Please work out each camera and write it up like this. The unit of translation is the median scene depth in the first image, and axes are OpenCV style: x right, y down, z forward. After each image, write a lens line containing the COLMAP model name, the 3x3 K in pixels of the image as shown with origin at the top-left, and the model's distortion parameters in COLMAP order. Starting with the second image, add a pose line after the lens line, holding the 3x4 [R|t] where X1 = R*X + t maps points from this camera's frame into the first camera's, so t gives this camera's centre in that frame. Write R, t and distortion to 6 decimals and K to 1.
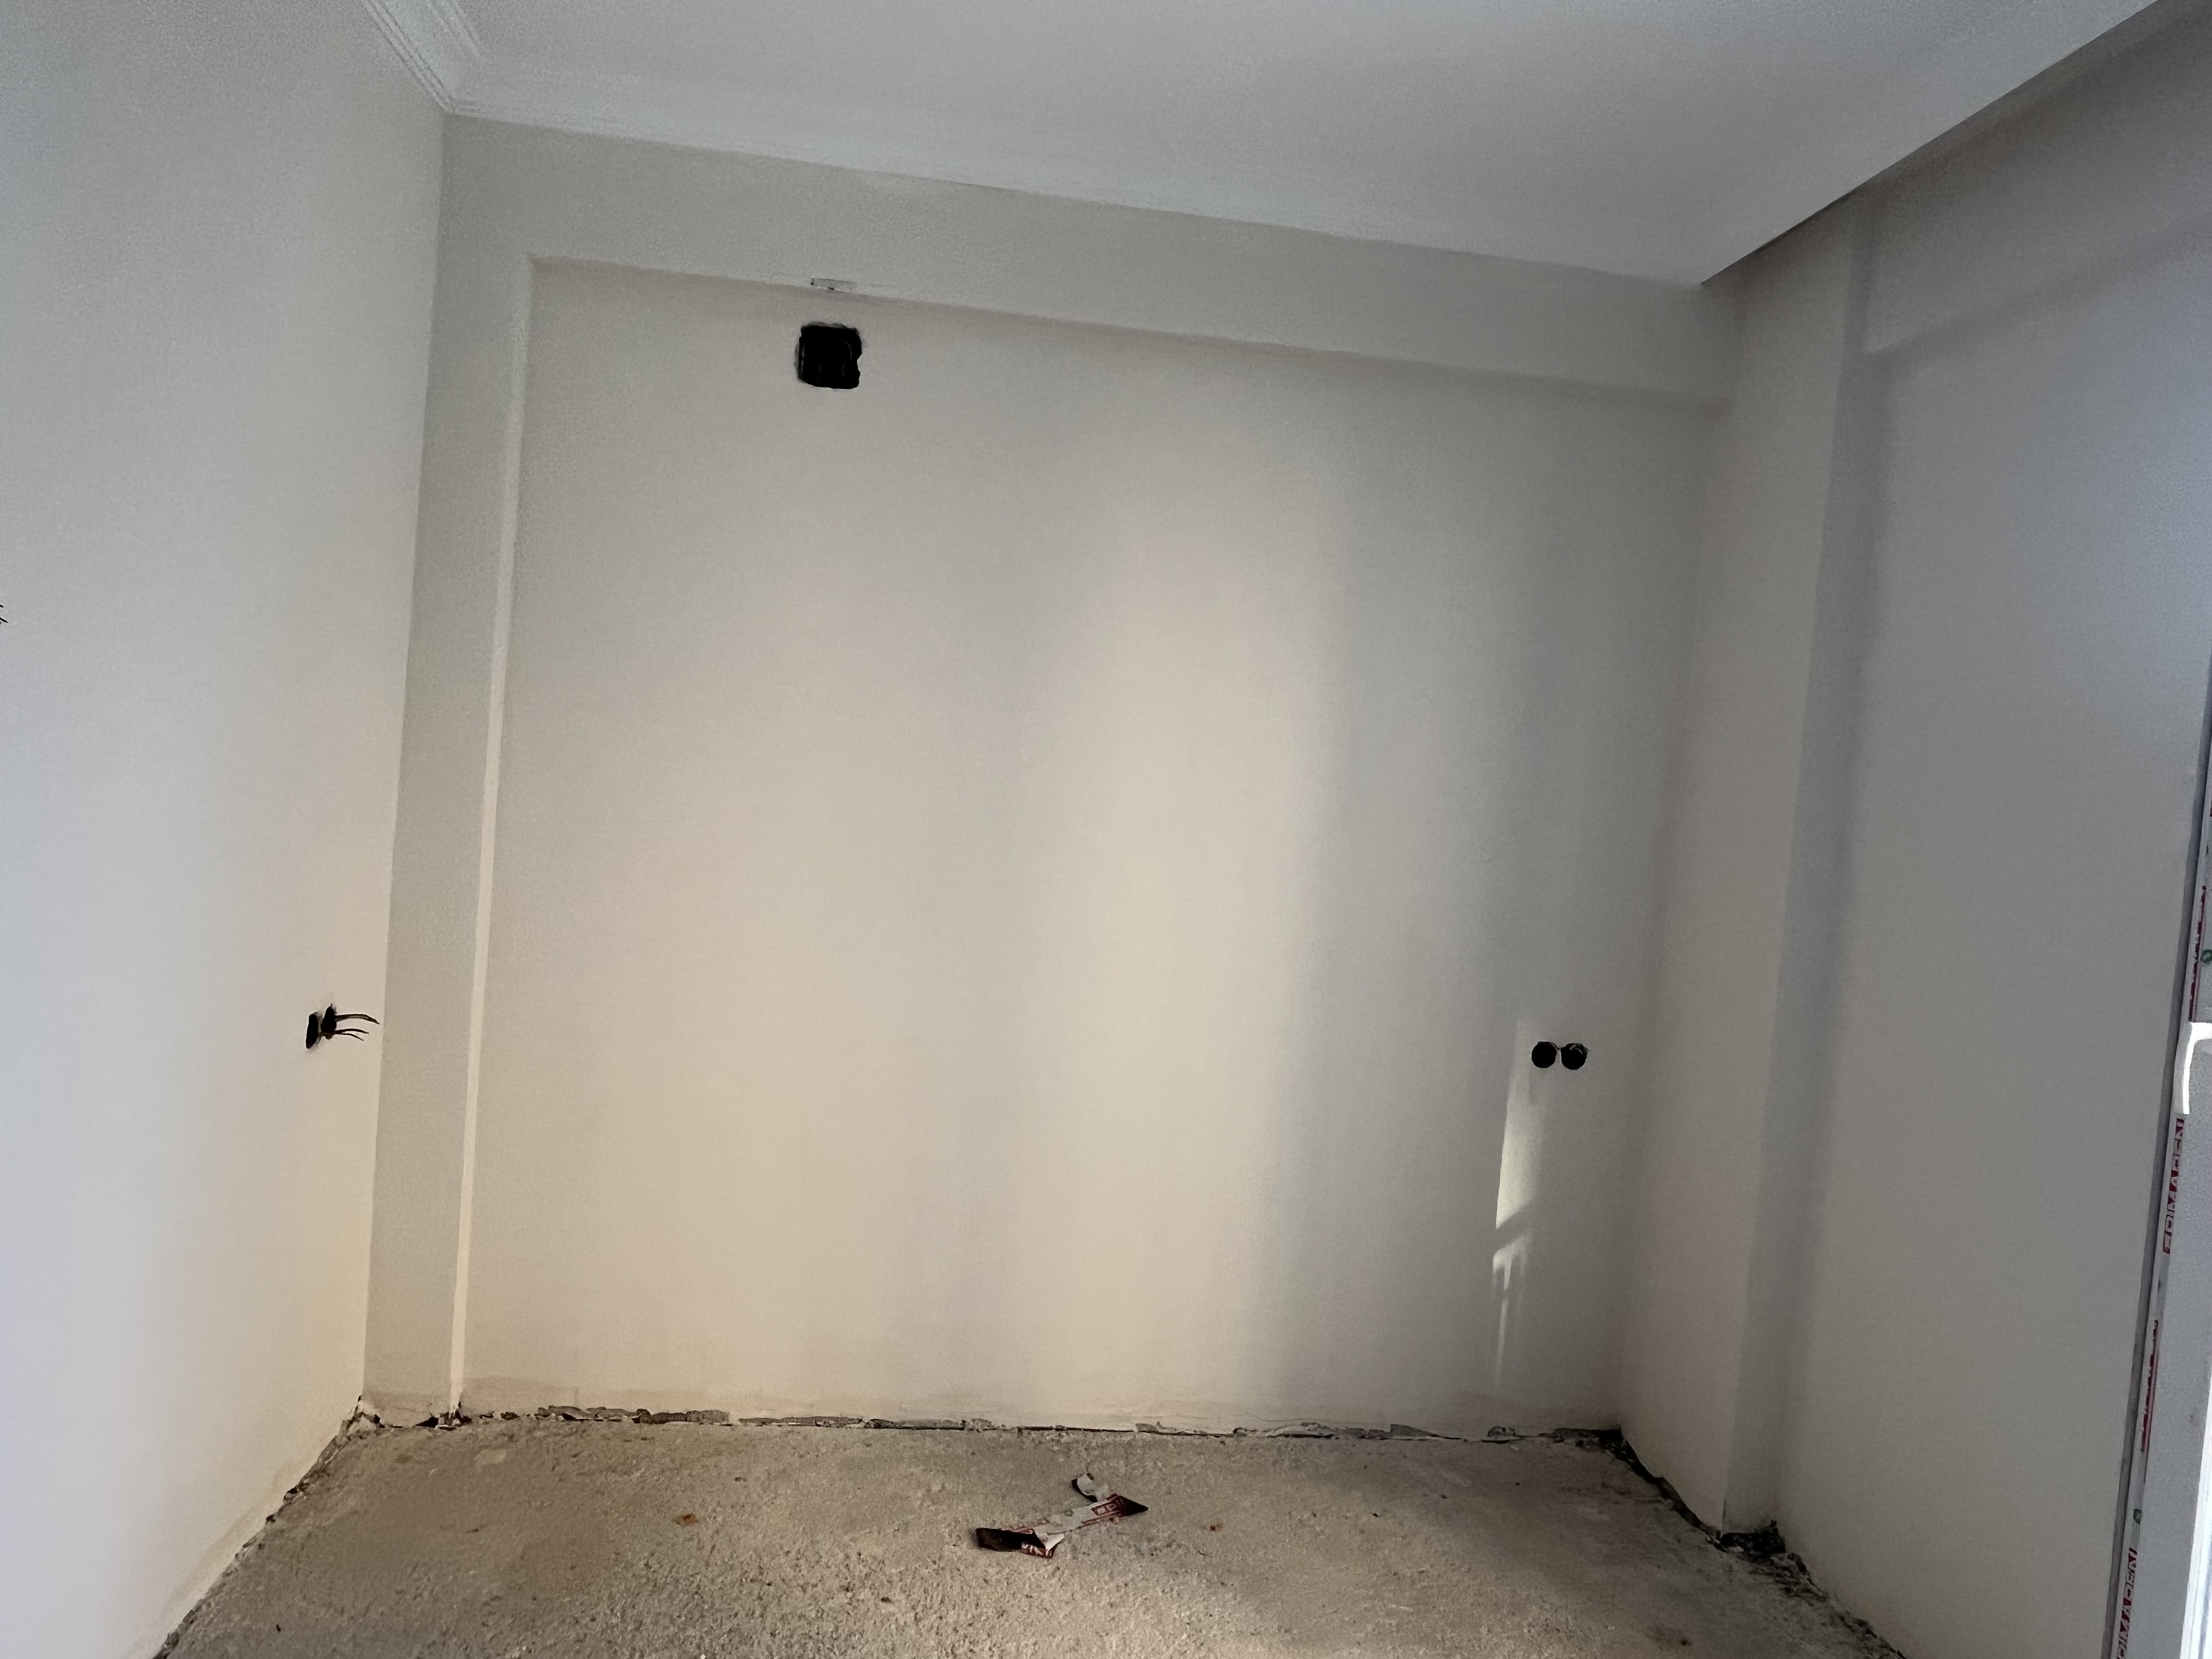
lens RADIAL K [[1410.3, 0, 1099.7], [0, 1410.3, 826.4], [0, 0, 1]] dist [0.003849, -0.006163]
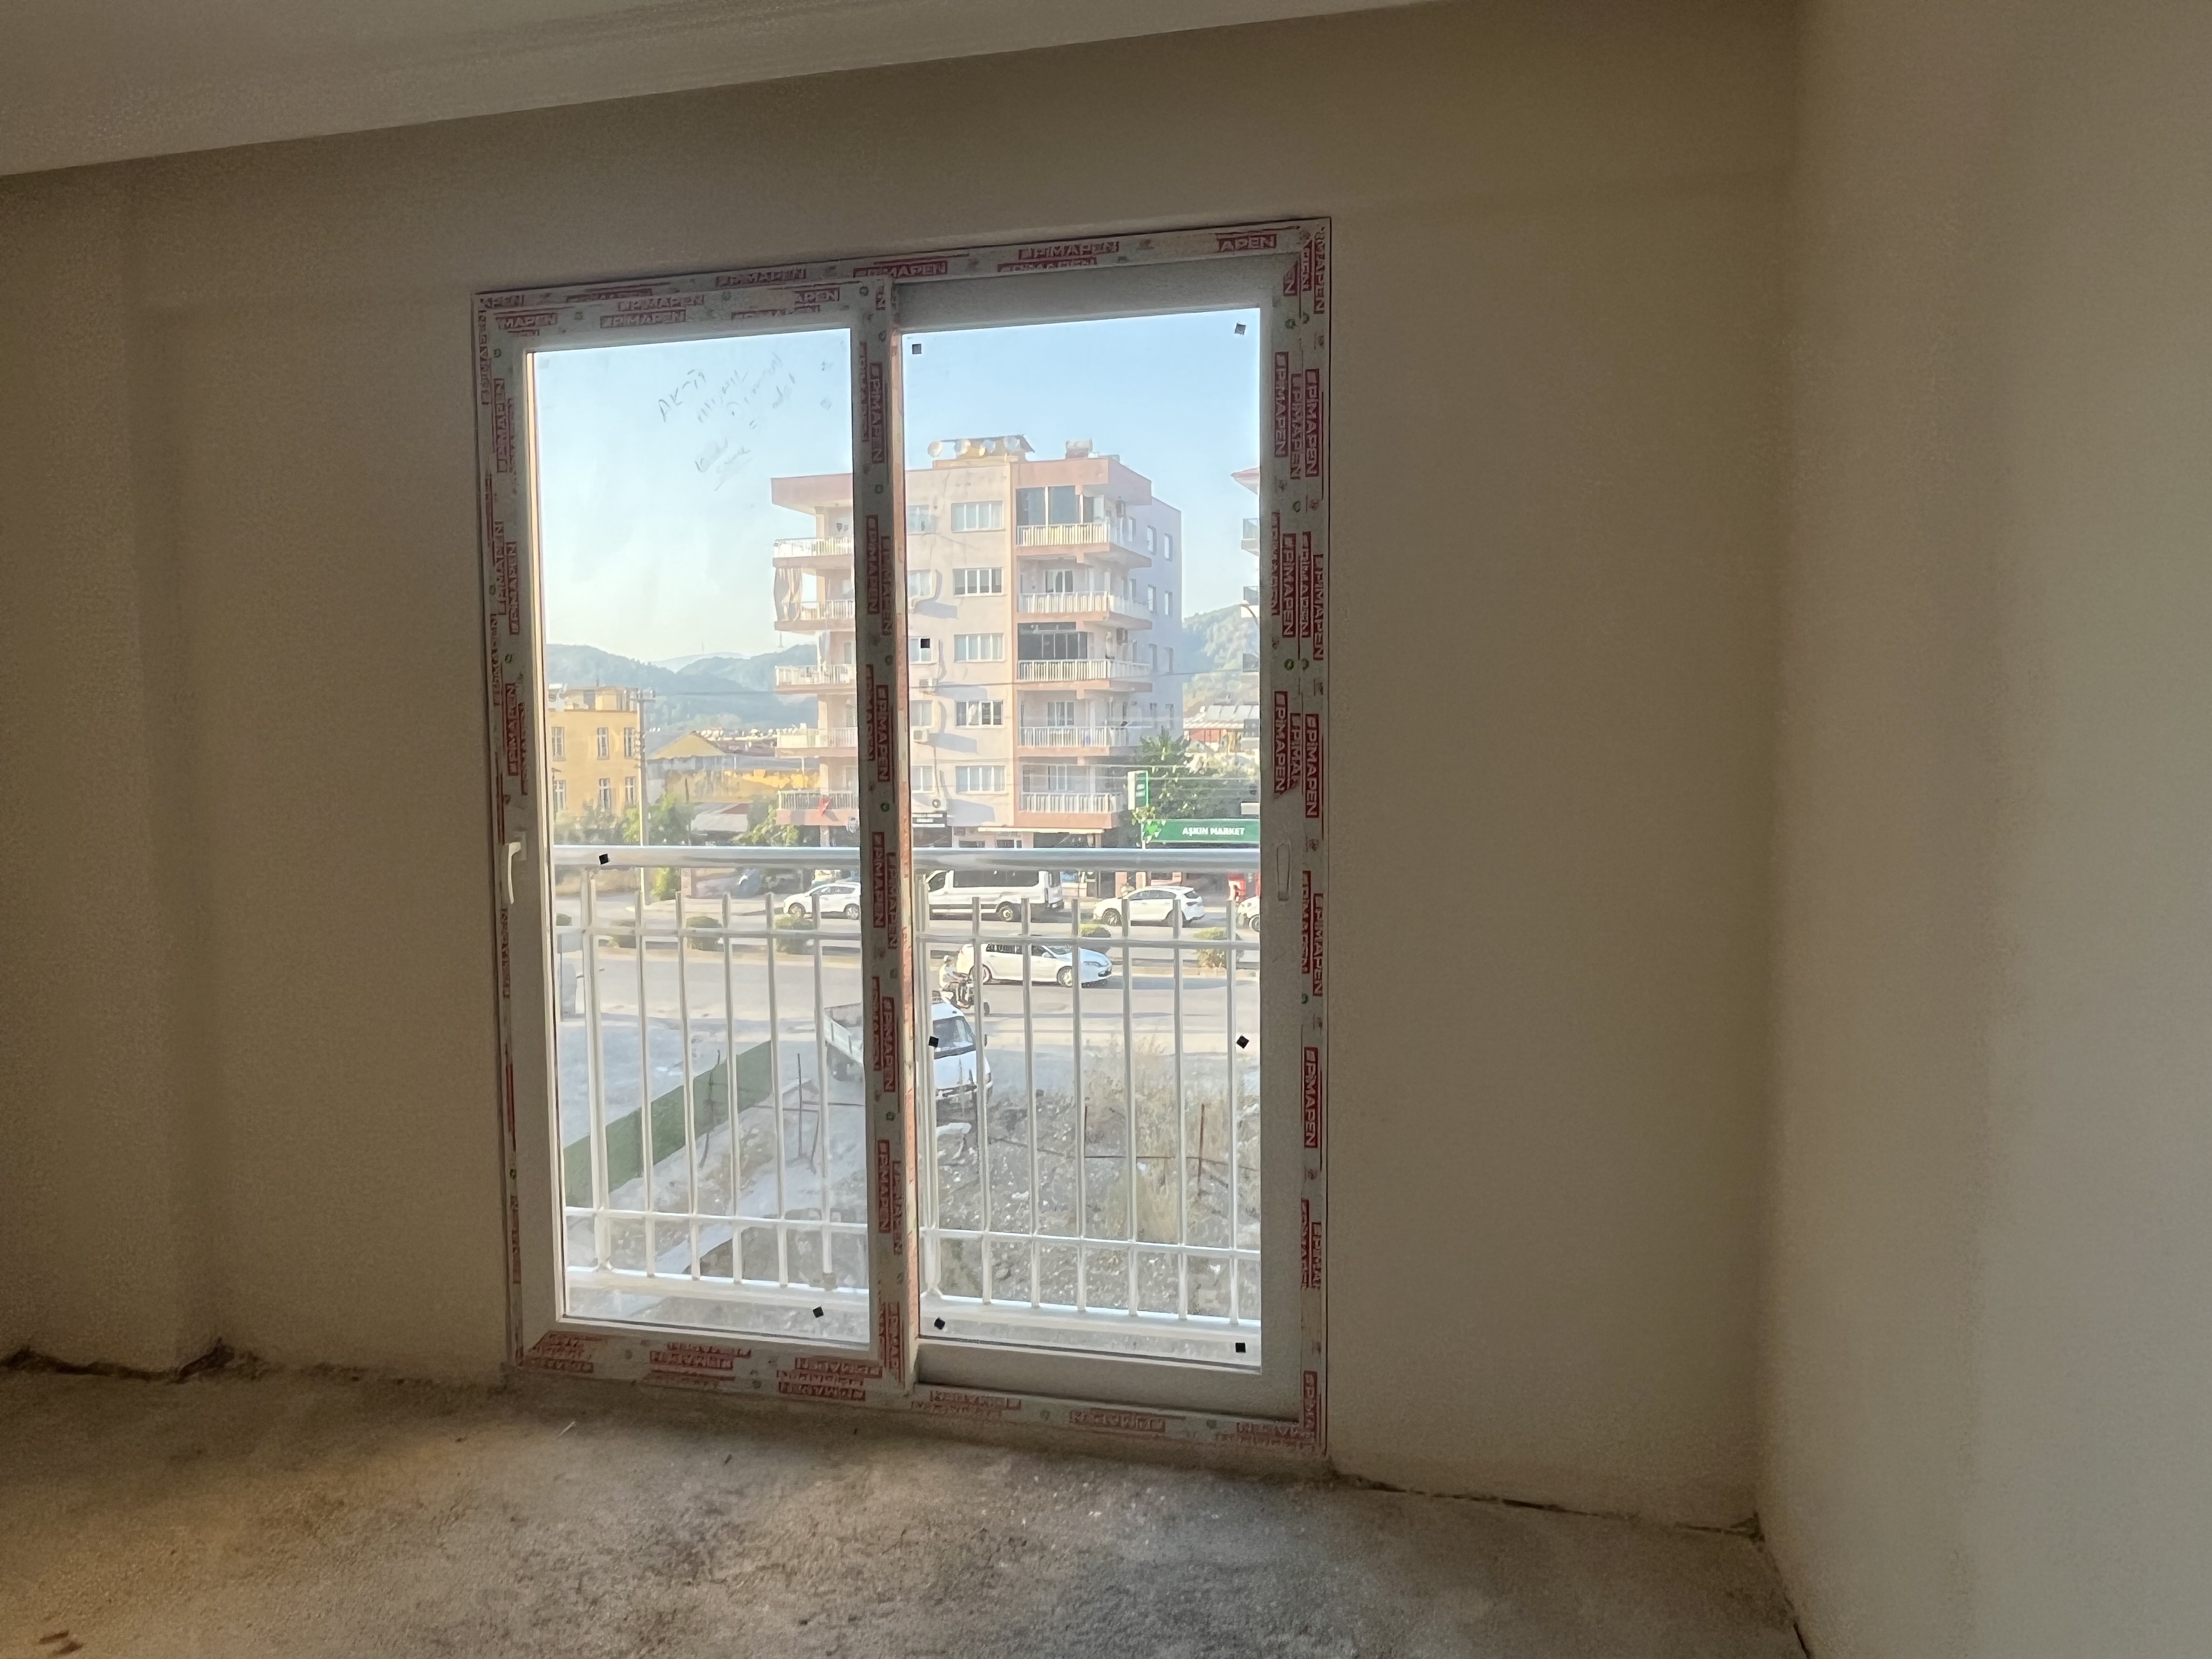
lens RADIAL K [[1410.3, 0, 1092.5], [0, 1410.3, 838.9], [0, 0, 1]] dist [0.003849, -0.006163]
pose [[0.334688, -0.145344, 0.931053, -0.268157], [0.065387, 0.989234, 0.130921, -0.015113], [-0.940058, 0.017061, 0.340588, -0.066343]]
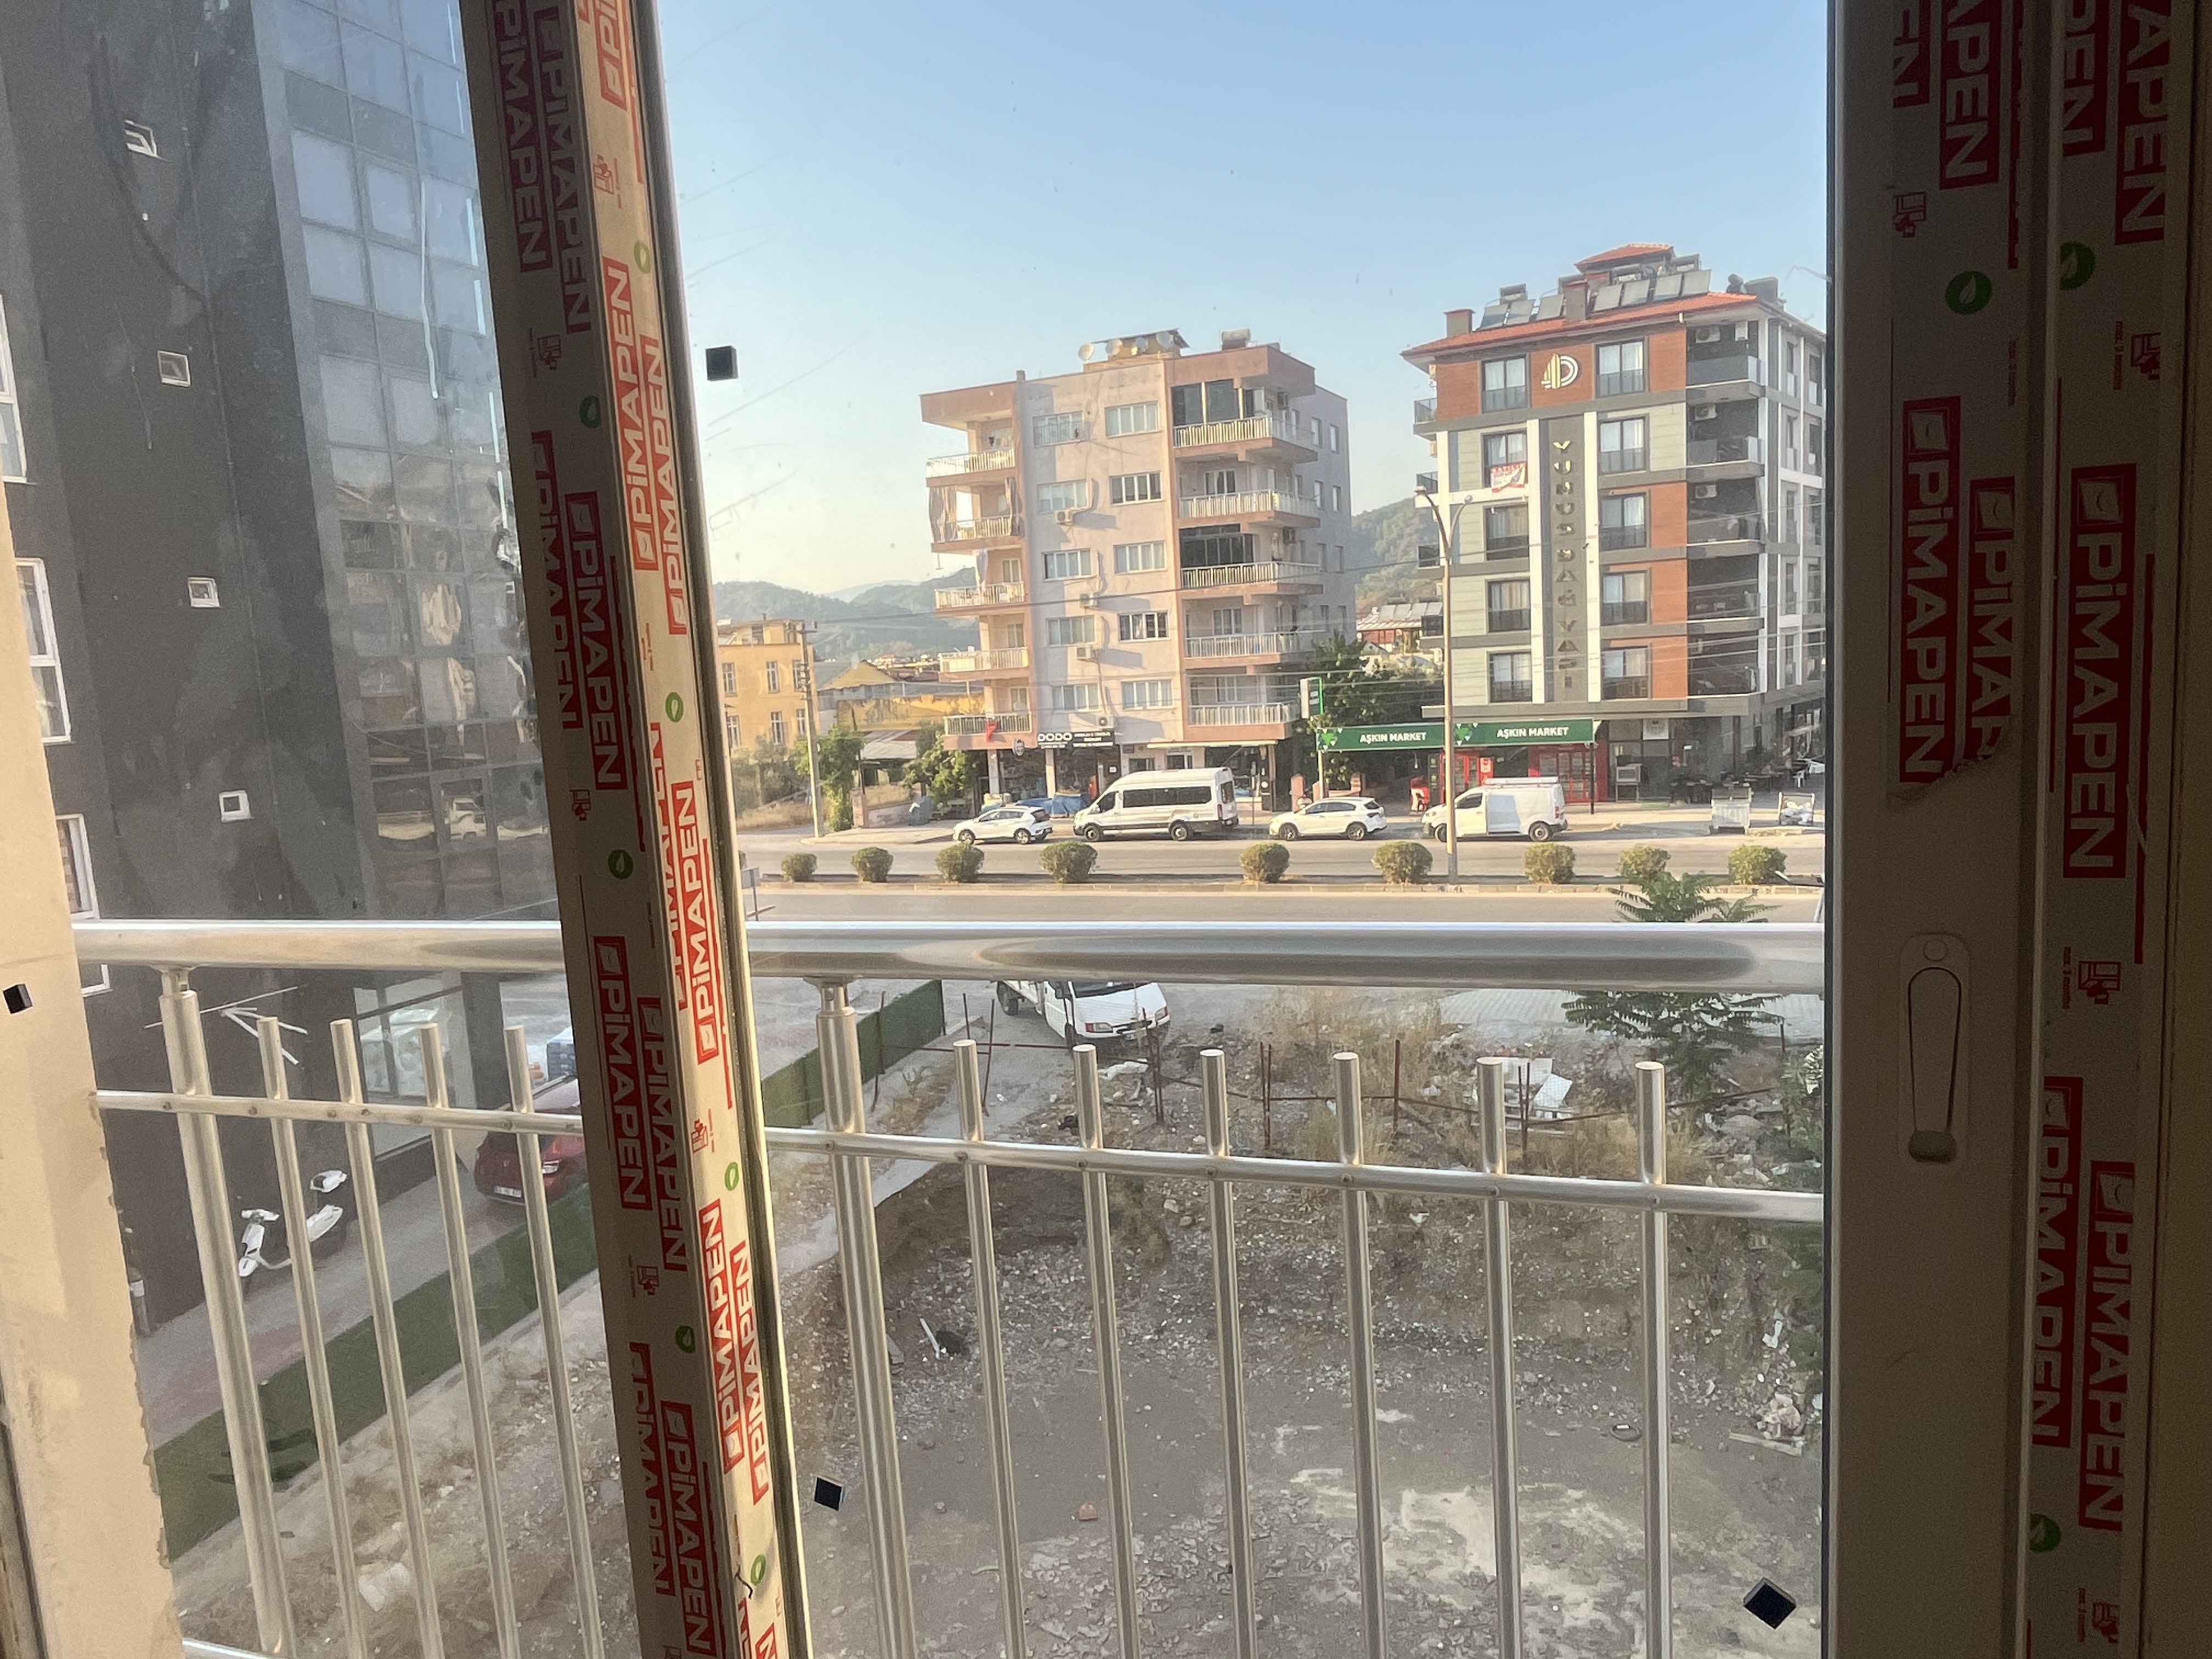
lens RADIAL K [[1410.3, 0, 1101.3], [0, 1410.3, 838.6], [0, 0, 1]] dist [0.003849, -0.006163]
pose [[0.433571, -0.216602, 0.874700, 0.301022], [0.123957, 0.975790, 0.180192, 0.026698], [-0.892553, 0.030299, 0.449924, 0.133447]]
